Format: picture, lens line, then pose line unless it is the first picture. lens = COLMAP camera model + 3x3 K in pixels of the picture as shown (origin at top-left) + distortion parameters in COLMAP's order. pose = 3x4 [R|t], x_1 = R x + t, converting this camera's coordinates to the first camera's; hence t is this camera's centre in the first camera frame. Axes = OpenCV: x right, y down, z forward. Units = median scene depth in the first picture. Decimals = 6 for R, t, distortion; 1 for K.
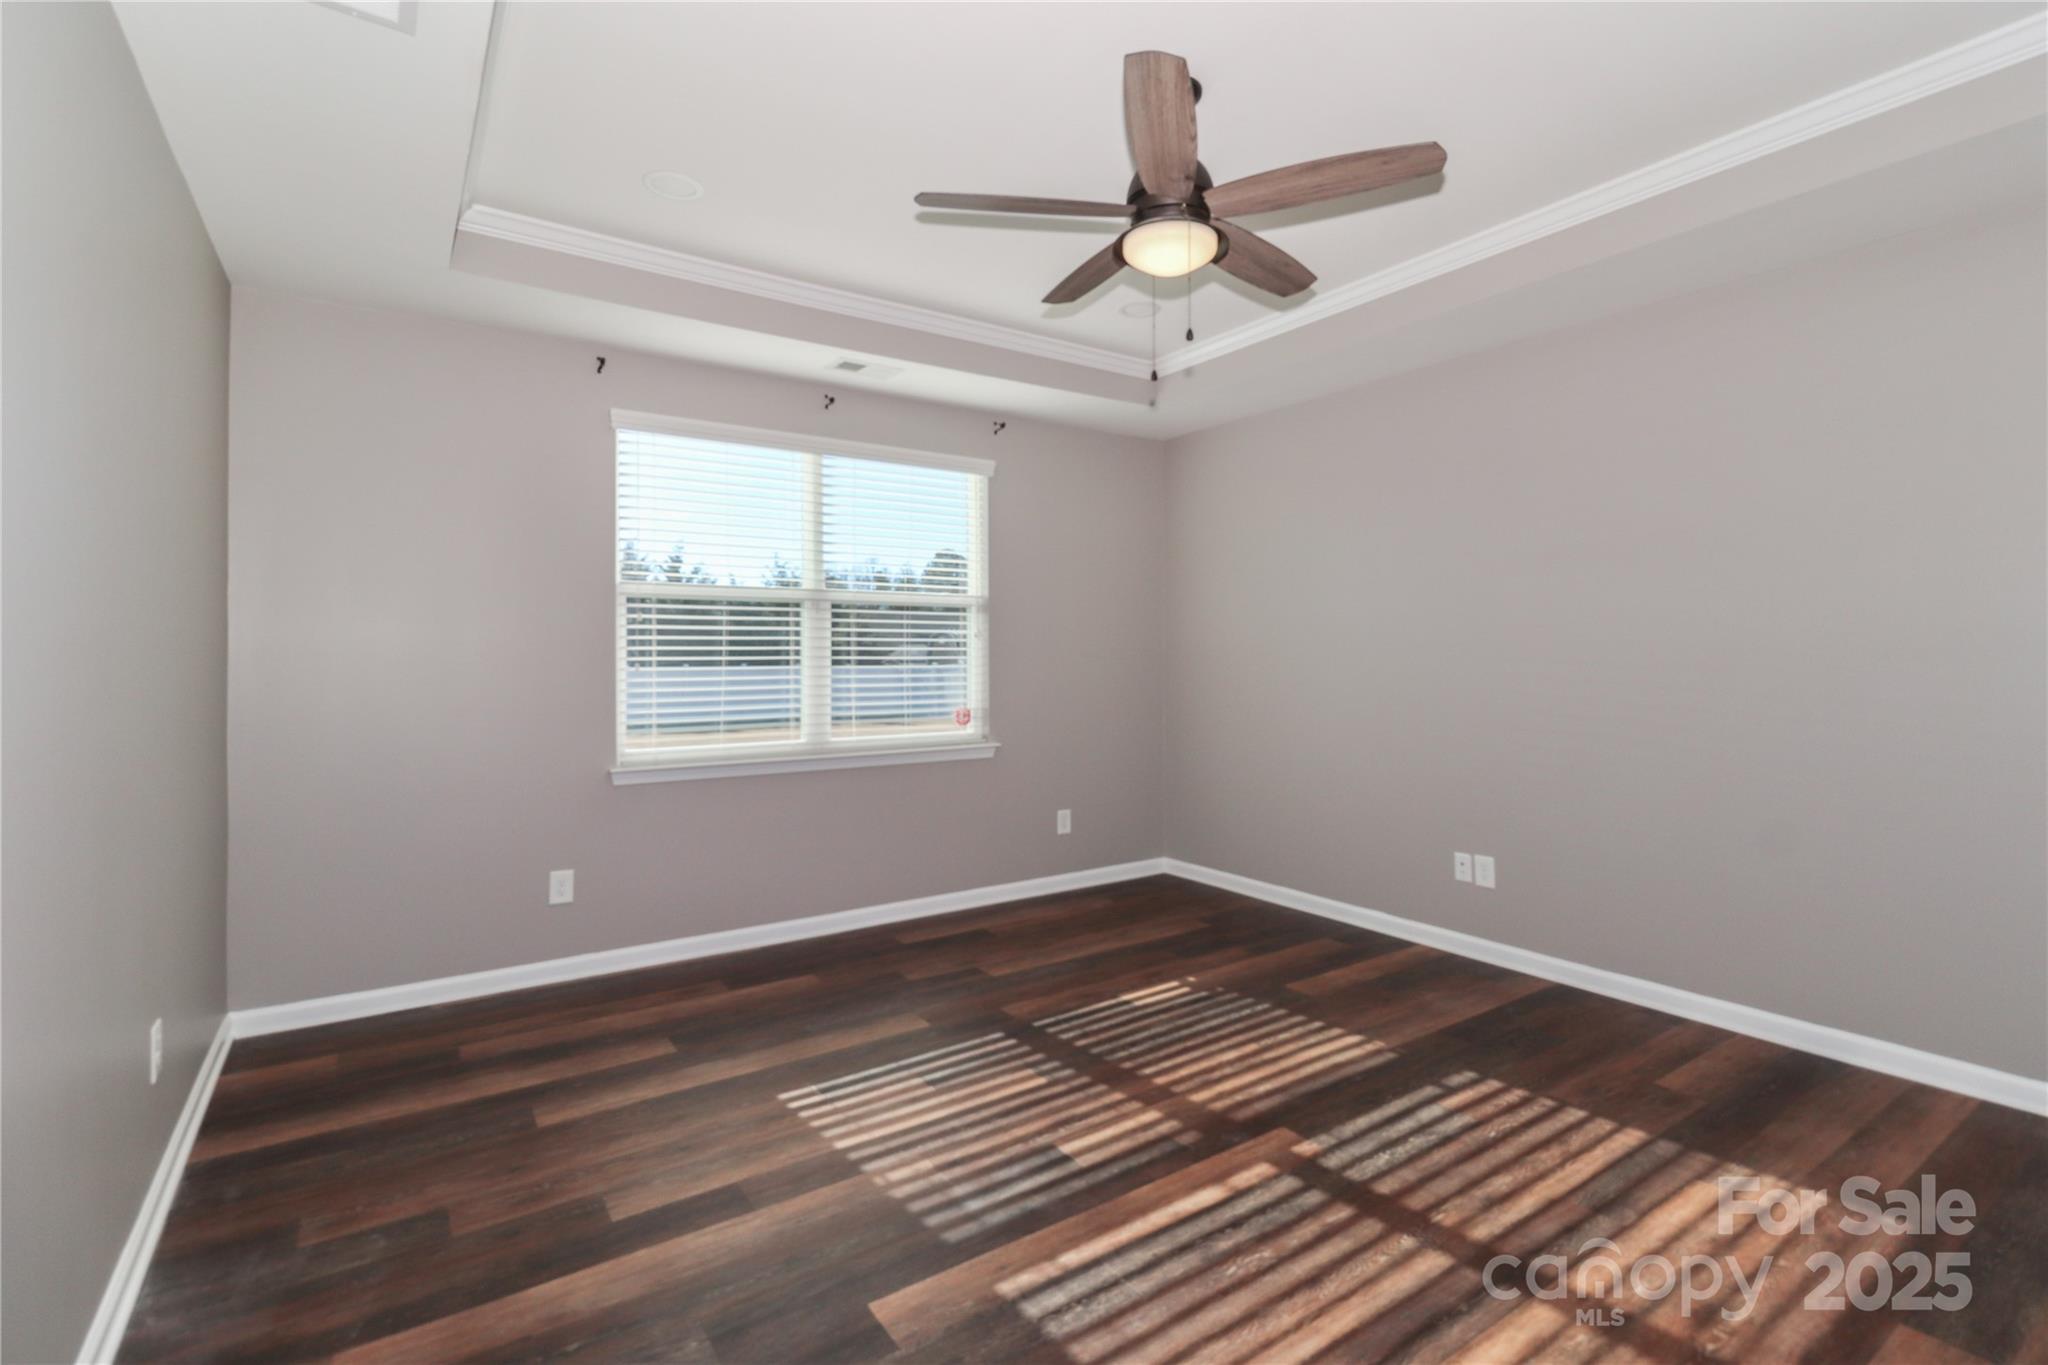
lens RADIAL K [[941.8, 0, 1017.0], [0, 941.8, 654.5], [0, 0, 1]] dist [0.000560, -0.000379]
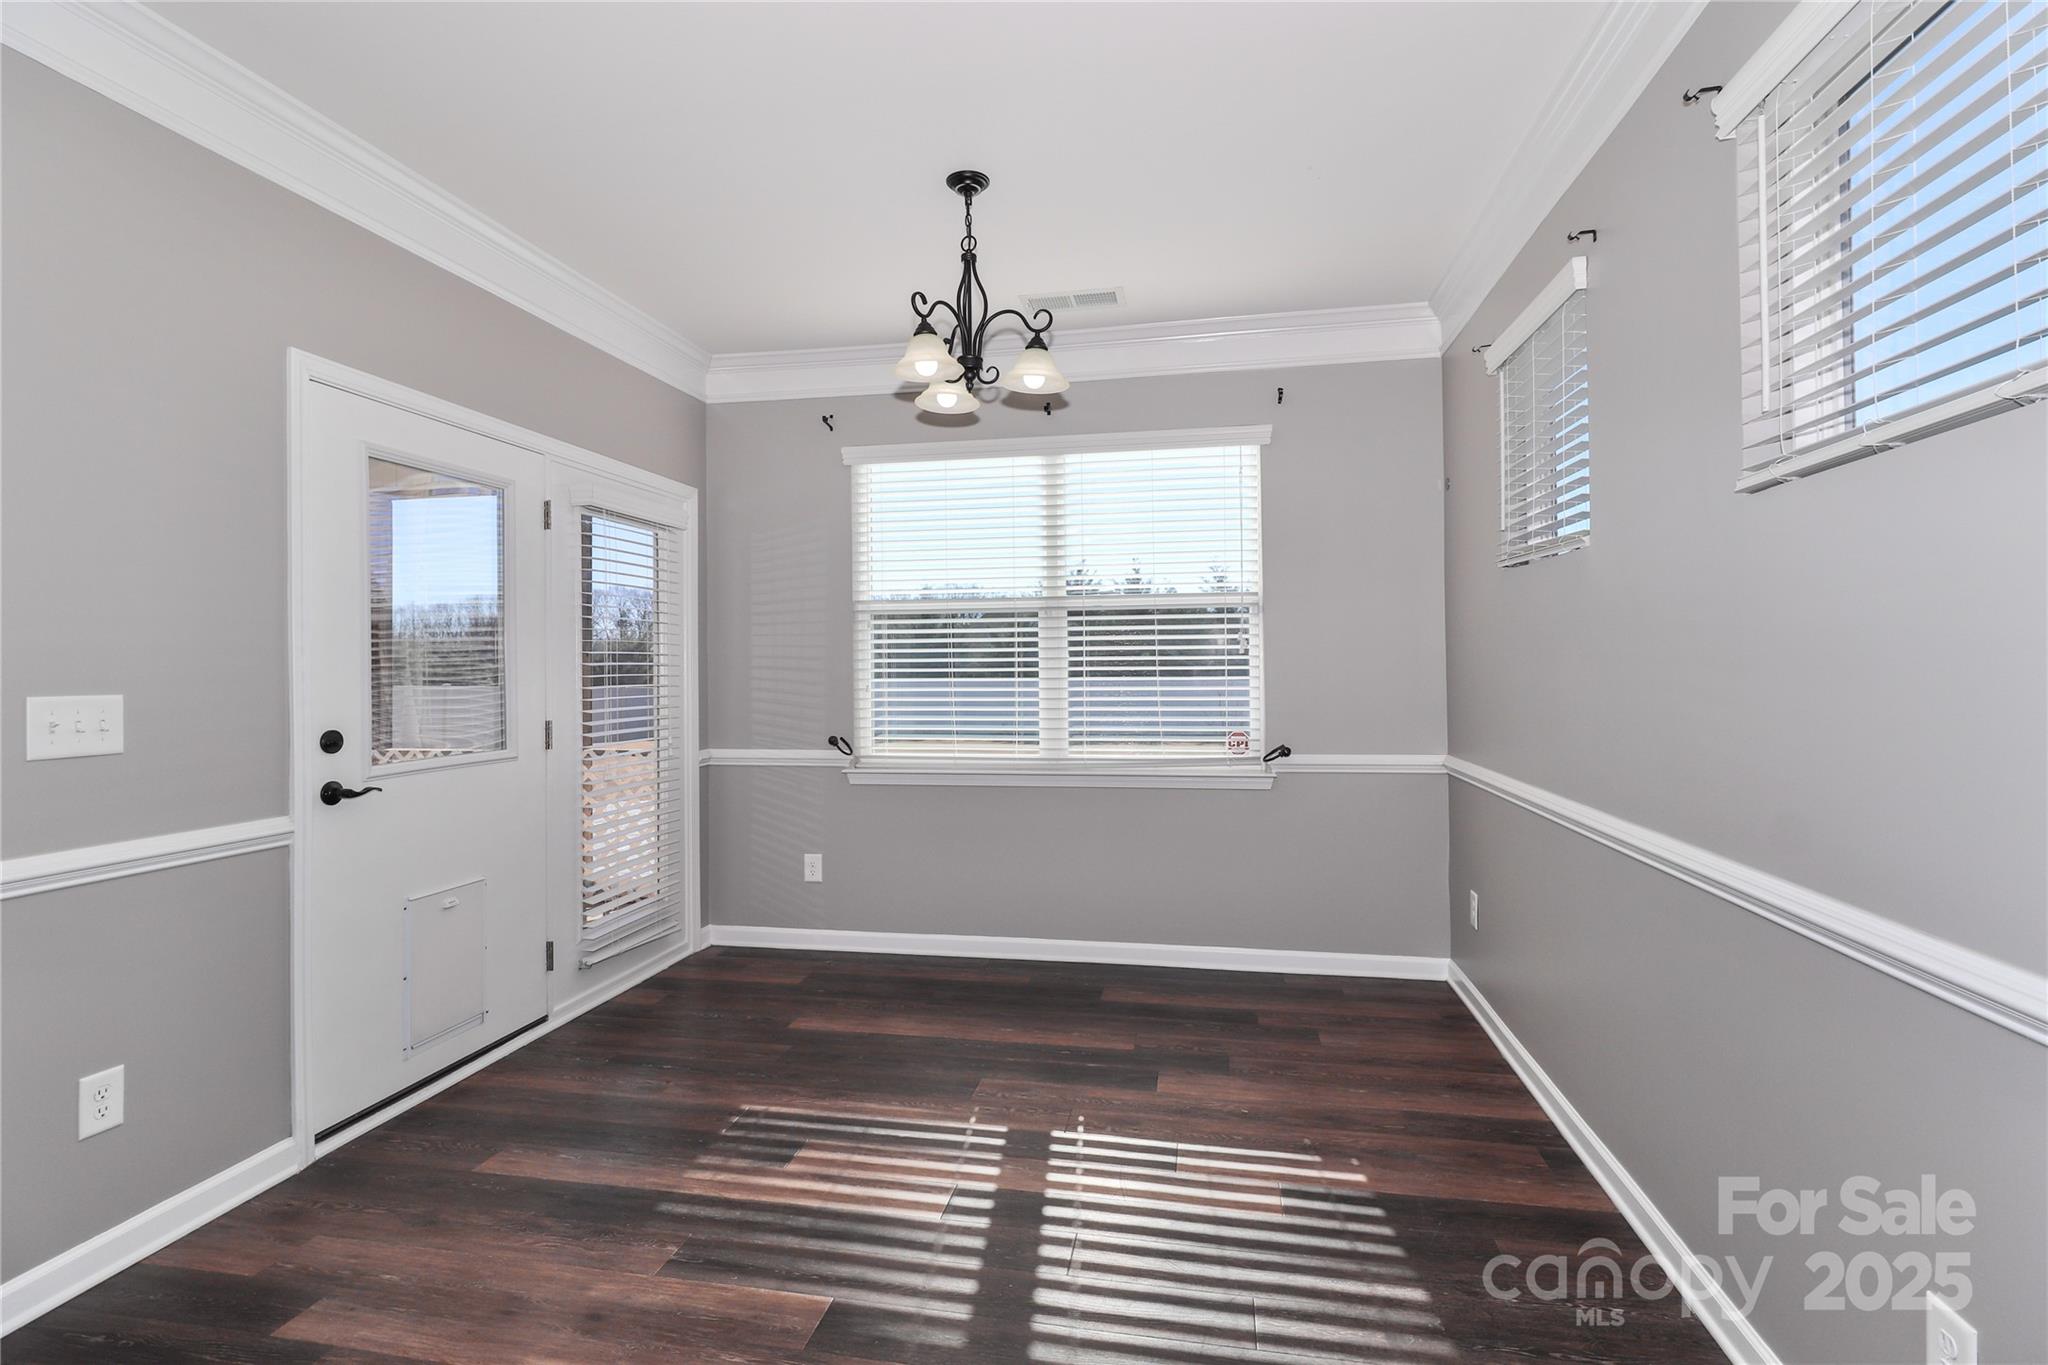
lens RADIAL K [[941.8, 0, 1017.0], [0, 941.8, 654.5], [0, 0, 1]] dist [0.000560, -0.000379]
pose [[0.705446, -0.012808, -0.708648, 0.432024], [0.006712, 0.999913, -0.011391, -0.000500], [0.708732, 0.003279, 0.705470, 0.301905]]
